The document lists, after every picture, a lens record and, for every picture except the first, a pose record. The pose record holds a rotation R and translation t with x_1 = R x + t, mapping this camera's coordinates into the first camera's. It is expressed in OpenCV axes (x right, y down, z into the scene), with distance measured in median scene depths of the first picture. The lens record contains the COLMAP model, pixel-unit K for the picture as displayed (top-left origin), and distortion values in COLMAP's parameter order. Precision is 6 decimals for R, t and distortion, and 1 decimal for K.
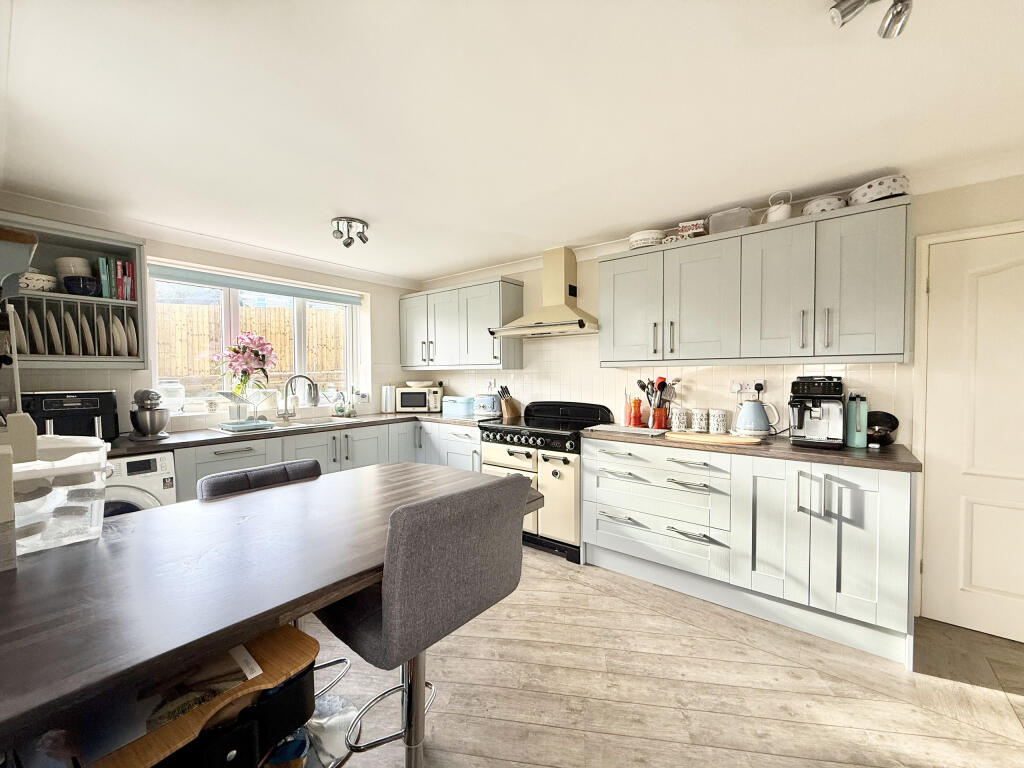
lens RADIAL K [[406.8, 0, 512.0], [0, 406.8, 384.0], [0, 0, 1]] dist [-0.001584, 0.000082]
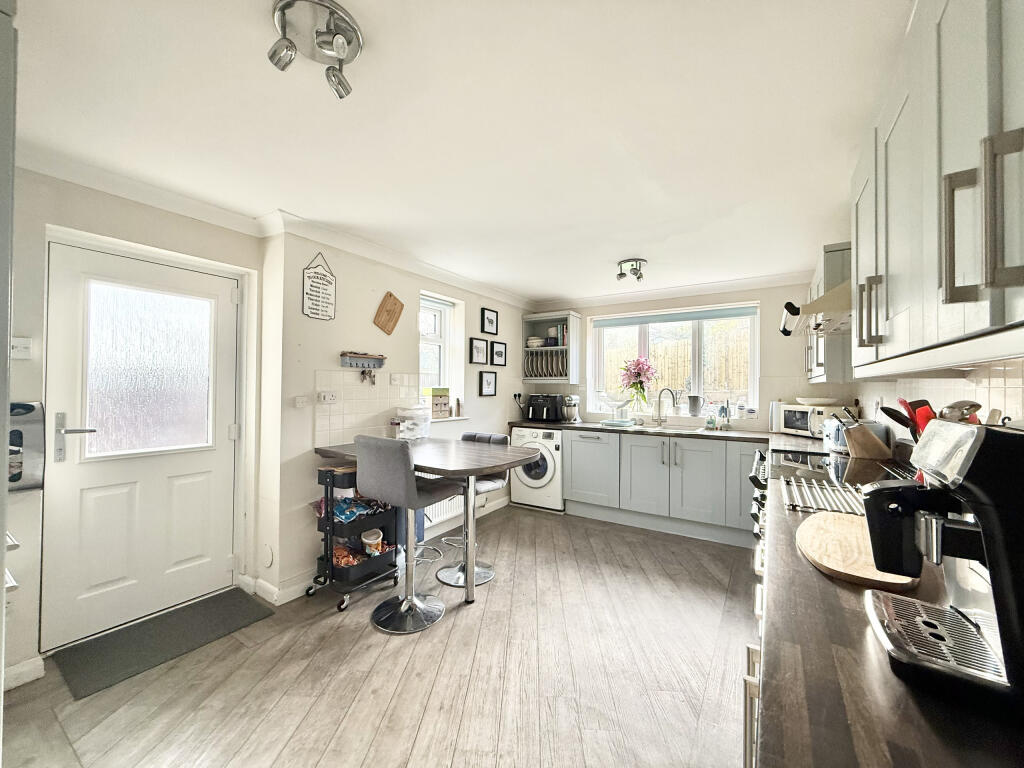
lens RADIAL K [[406.8, 0, 512.0], [0, 406.8, 384.0], [0, 0, 1]] dist [-0.001584, 0.000082]
pose [[0.090588, -0.005148, -0.995875, 0.744762], [-0.034273, 0.999378, -0.008283, -0.009873], [0.995299, 0.034882, 0.090356, 0.528010]]
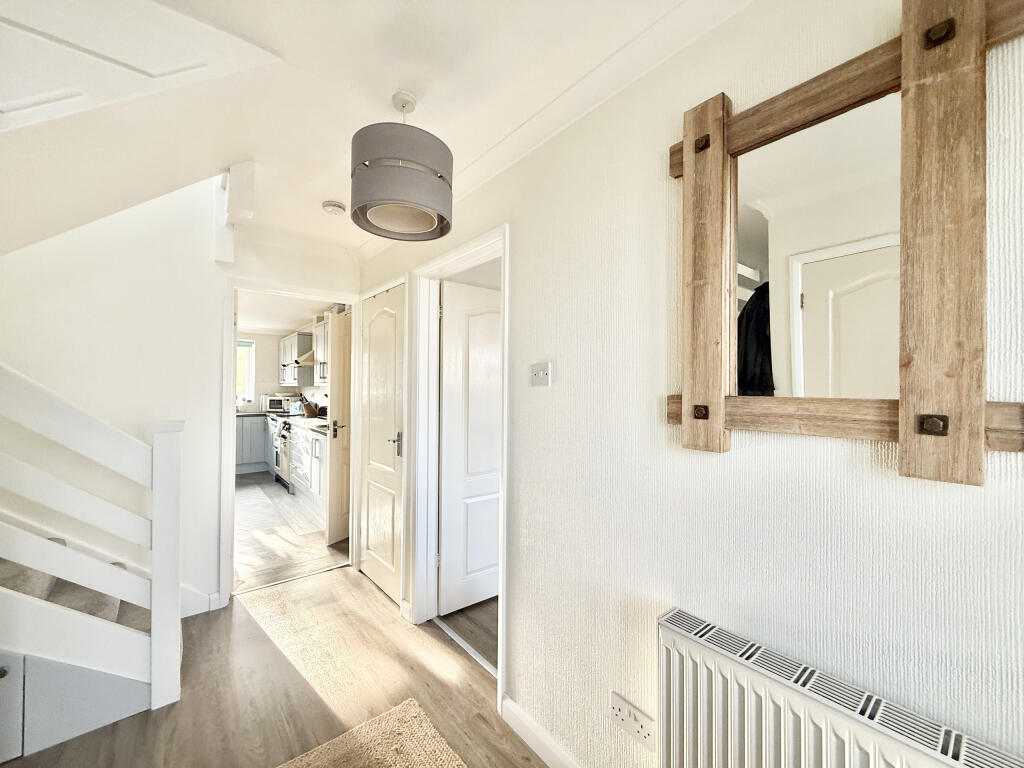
lens RADIAL K [[406.8, 0, 512.0], [0, 406.8, 384.0], [0, 0, 1]] dist [-0.001584, 0.000082]
pose [[0.973330, 0.006499, -0.229318, 1.524017], [-0.015879, 0.999110, -0.039081, 0.009989], [0.228860, 0.041681, 0.972567, -0.532495]]
